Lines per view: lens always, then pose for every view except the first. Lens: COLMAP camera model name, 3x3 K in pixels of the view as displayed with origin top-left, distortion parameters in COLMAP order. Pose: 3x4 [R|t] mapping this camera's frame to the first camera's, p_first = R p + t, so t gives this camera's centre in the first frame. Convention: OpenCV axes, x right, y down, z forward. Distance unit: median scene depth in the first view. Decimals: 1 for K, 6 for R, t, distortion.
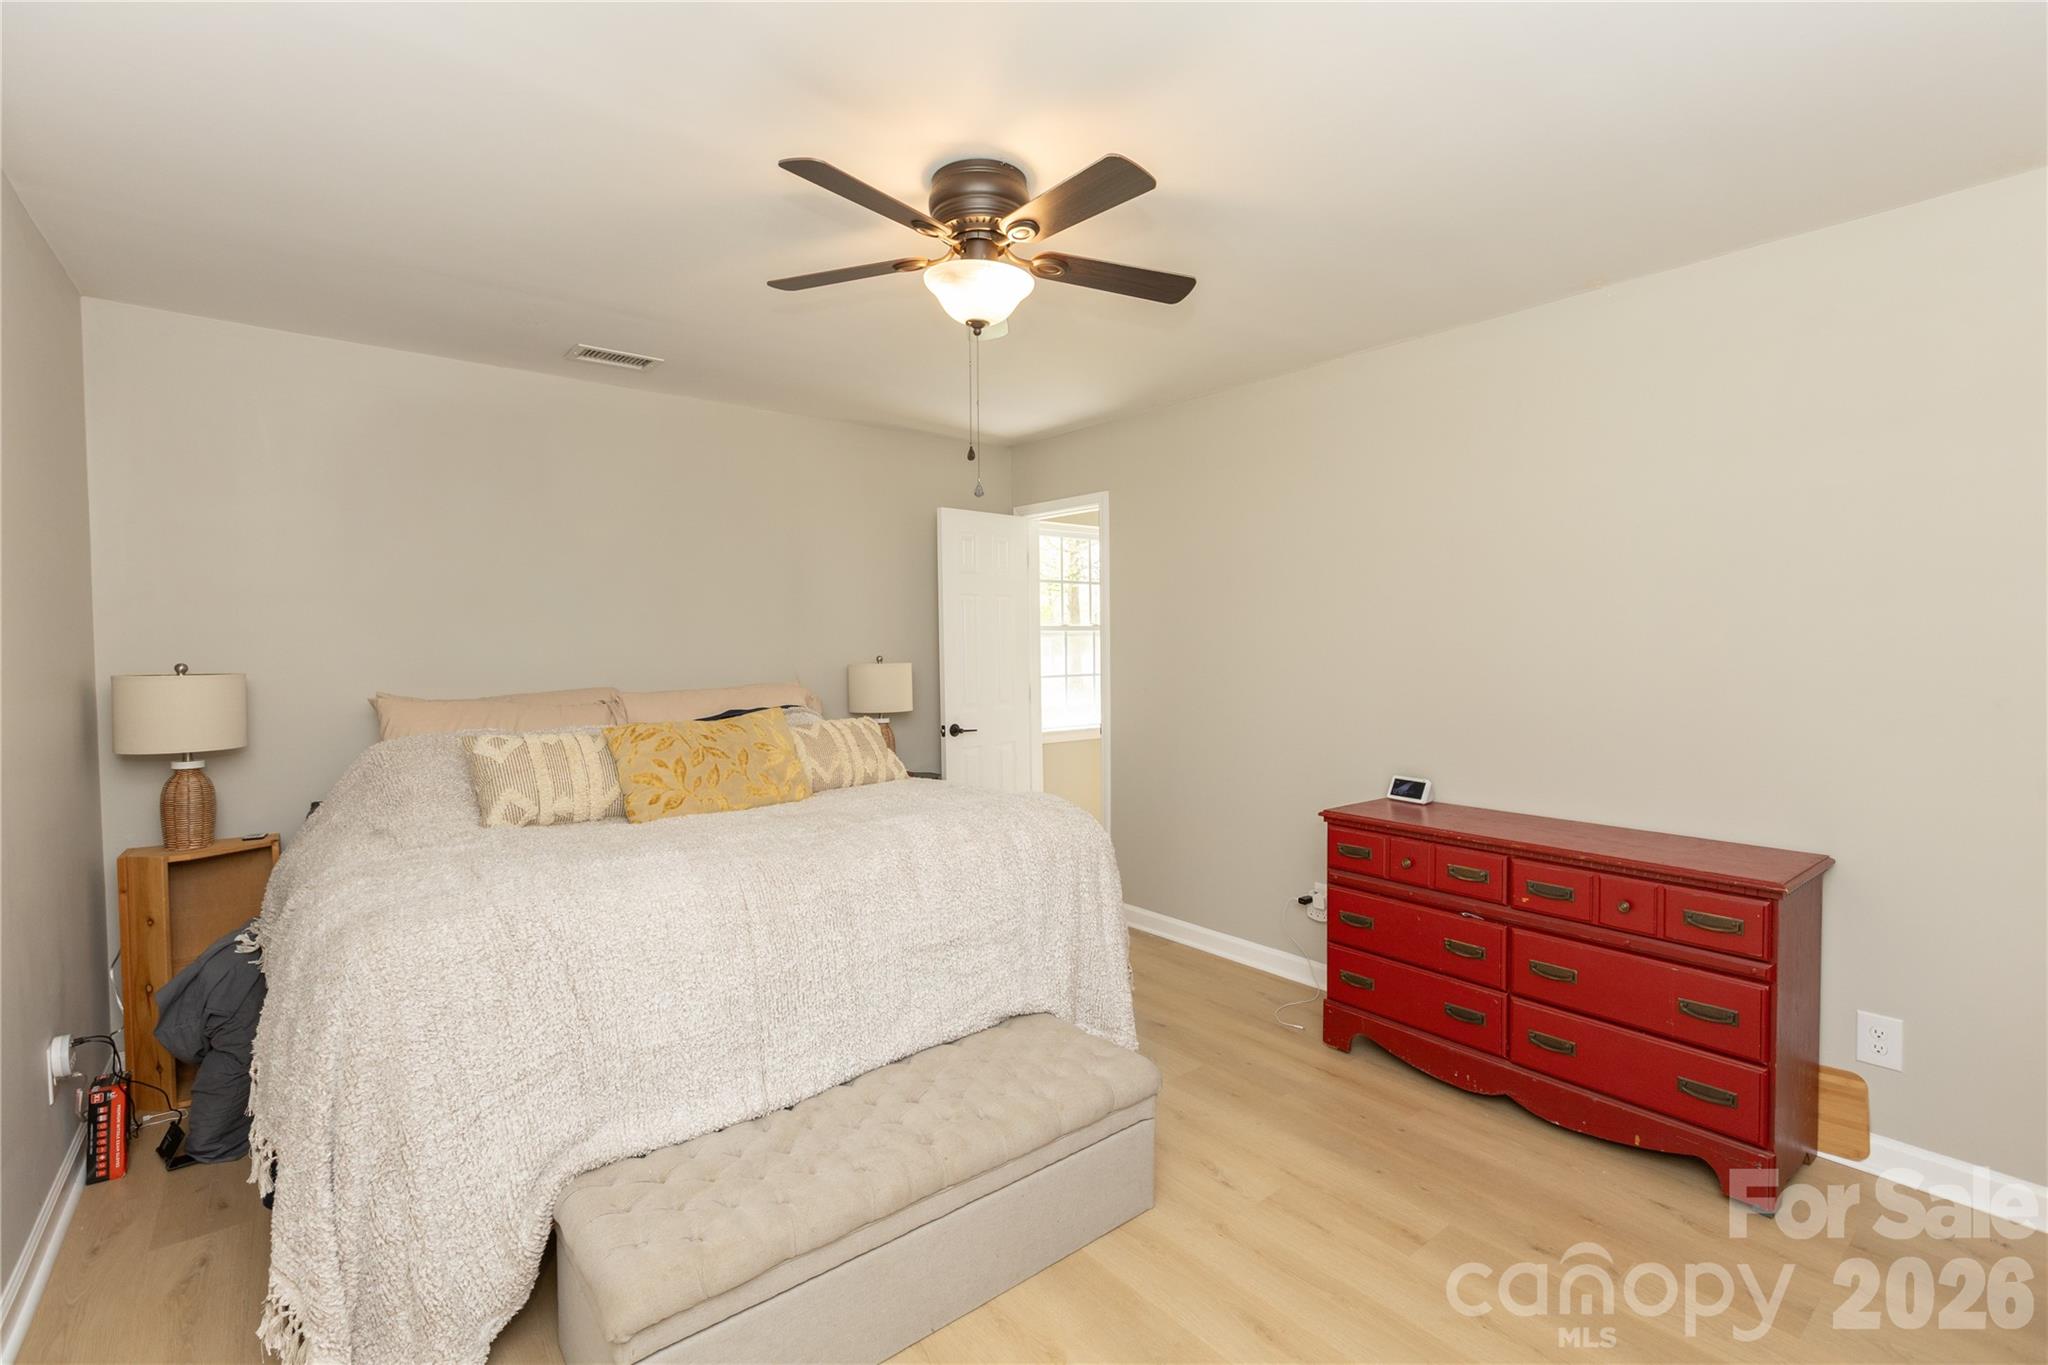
lens RADIAL K [[907.9, 0, 1023.2], [0, 907.9, 668.1], [0, 0, 1]] dist [-0.001119, -0.000280]
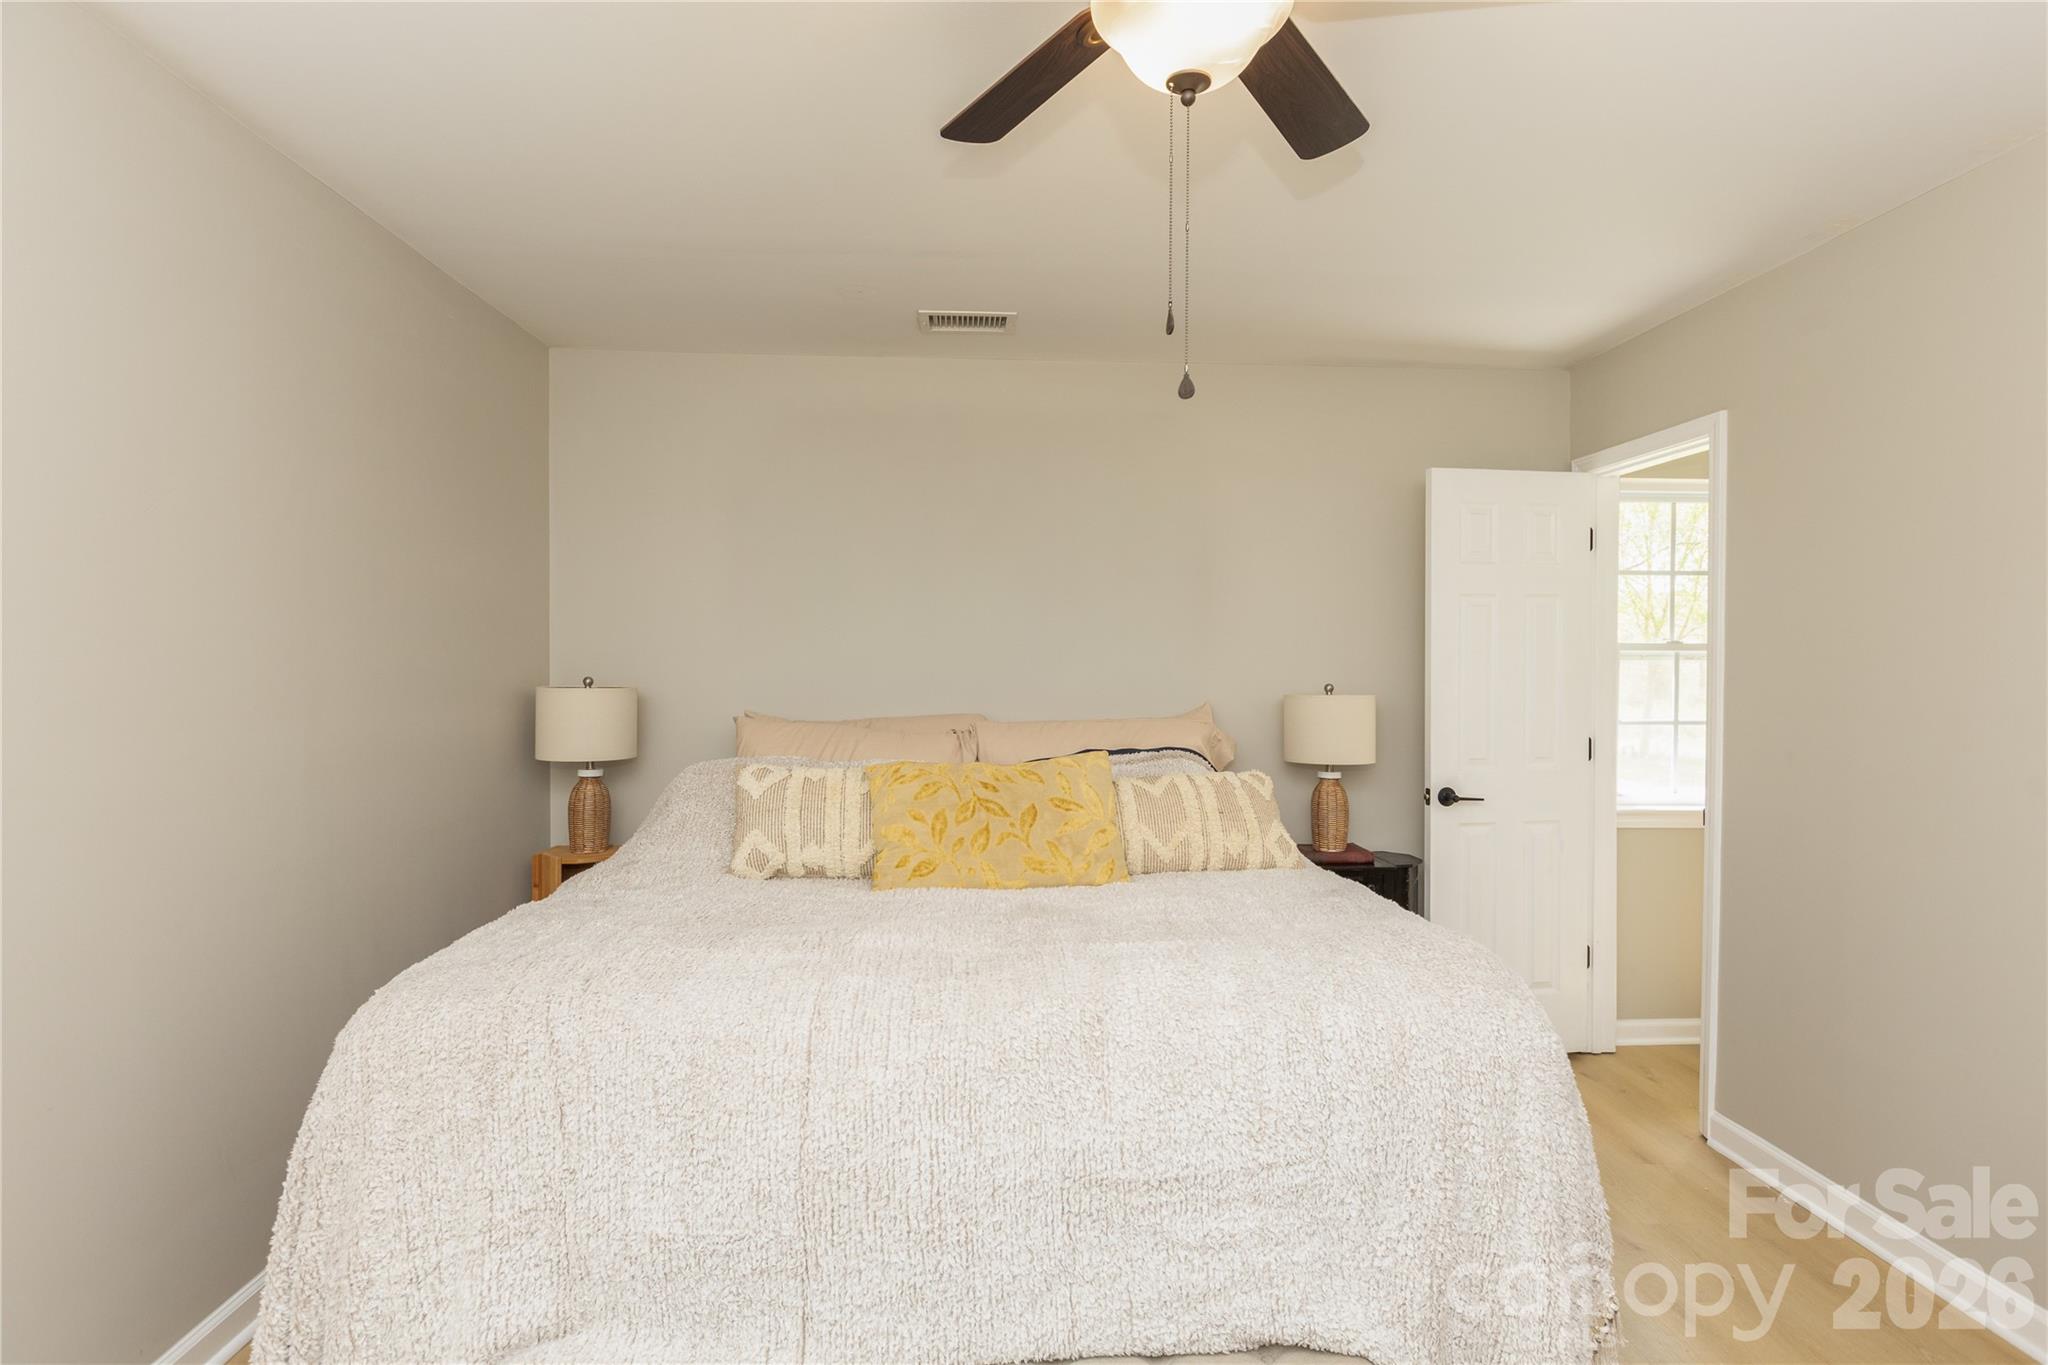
lens RADIAL K [[1015.1, 0, 1024.9], [0, 1015.1, 680.3], [0, 0, 1]] dist [-0.005610, -0.000823]
pose [[0.812842, 0.019429, -0.582160, 0.174765], [-0.027751, 0.999600, -0.005386, -0.008487], [0.581823, 0.020534, 0.813056, 0.336082]]
